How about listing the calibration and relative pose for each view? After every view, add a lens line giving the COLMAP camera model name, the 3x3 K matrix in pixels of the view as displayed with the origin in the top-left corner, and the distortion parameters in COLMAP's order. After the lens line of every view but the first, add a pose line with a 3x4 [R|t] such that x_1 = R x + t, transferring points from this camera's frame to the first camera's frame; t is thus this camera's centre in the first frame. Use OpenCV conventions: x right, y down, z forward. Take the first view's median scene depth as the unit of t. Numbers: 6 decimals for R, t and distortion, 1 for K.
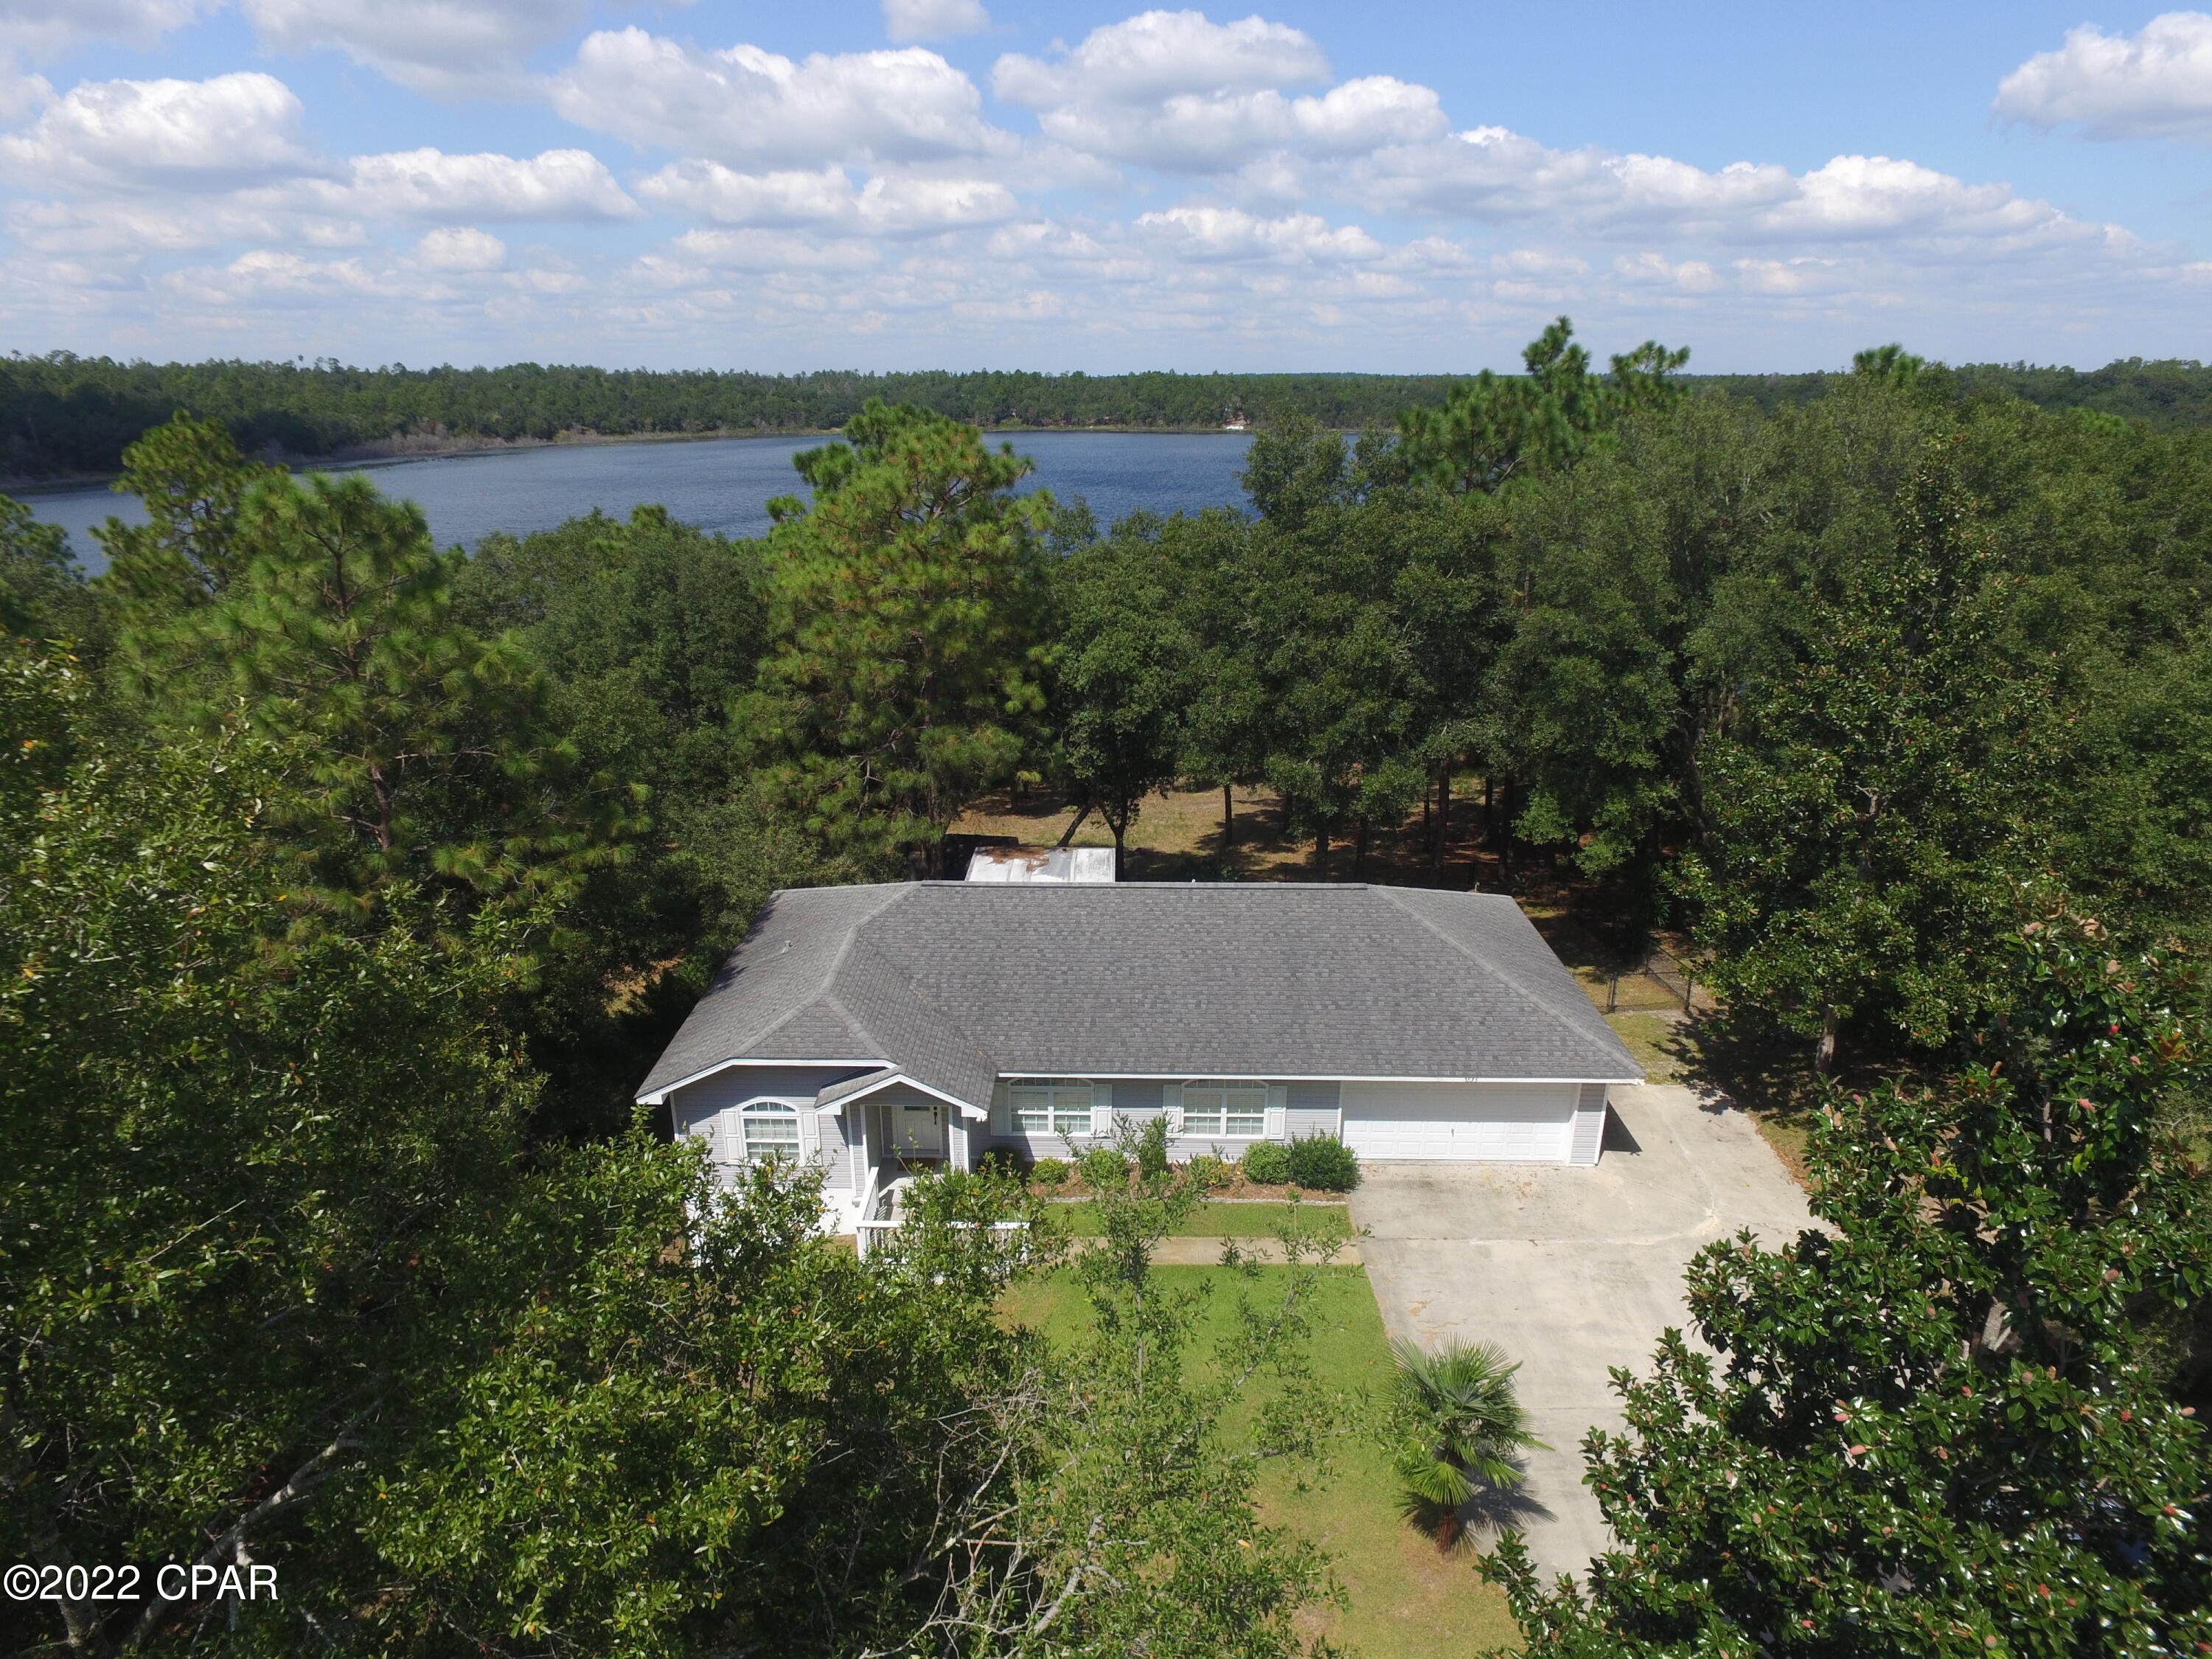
lens RADIAL K [[1272.1, 0, 1099.2], [0, 1272.1, 832.3], [0, 0, 1]] dist [-0.009847, 0.006328]
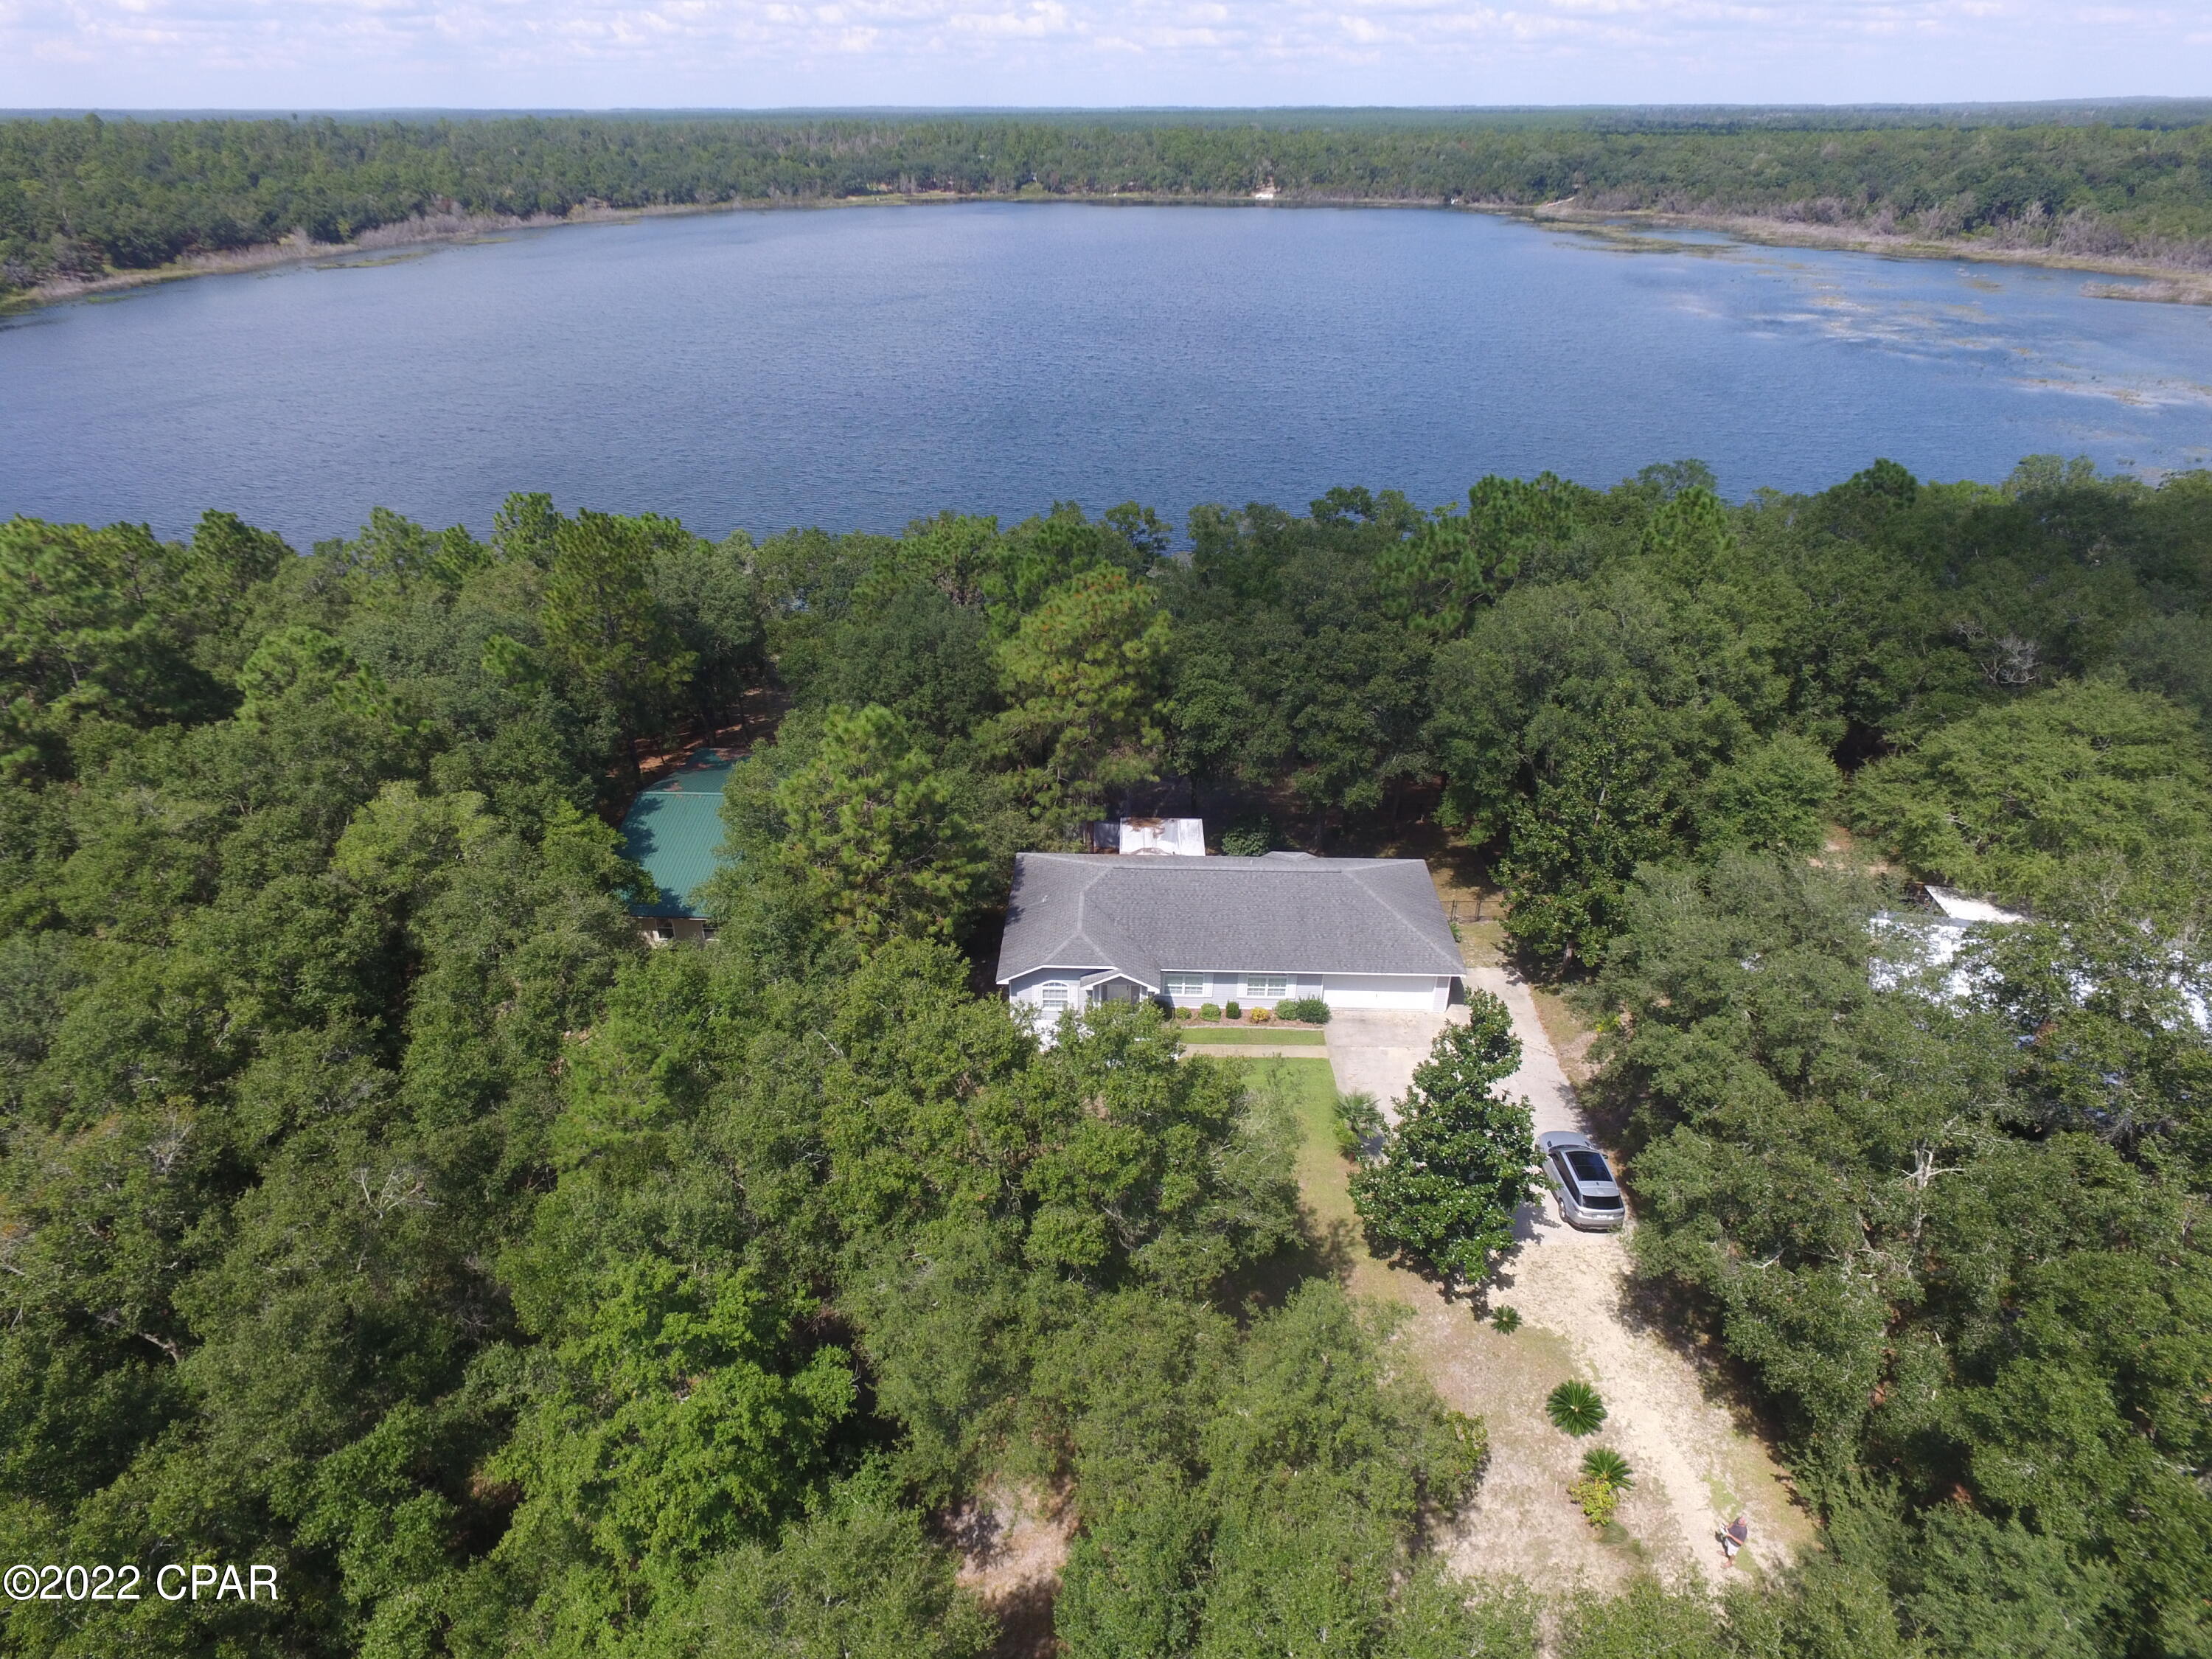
lens RADIAL K [[1272.1, 0, 1109.4], [0, 1272.1, 837.4], [0, 0, 1]] dist [-0.009847, 0.006328]
pose [[0.999948, 0.010154, -0.000527, -0.119805], [-0.009894, 0.983680, 0.179653, -0.292092], [0.002343, -0.179638, 0.983730, -0.751066]]
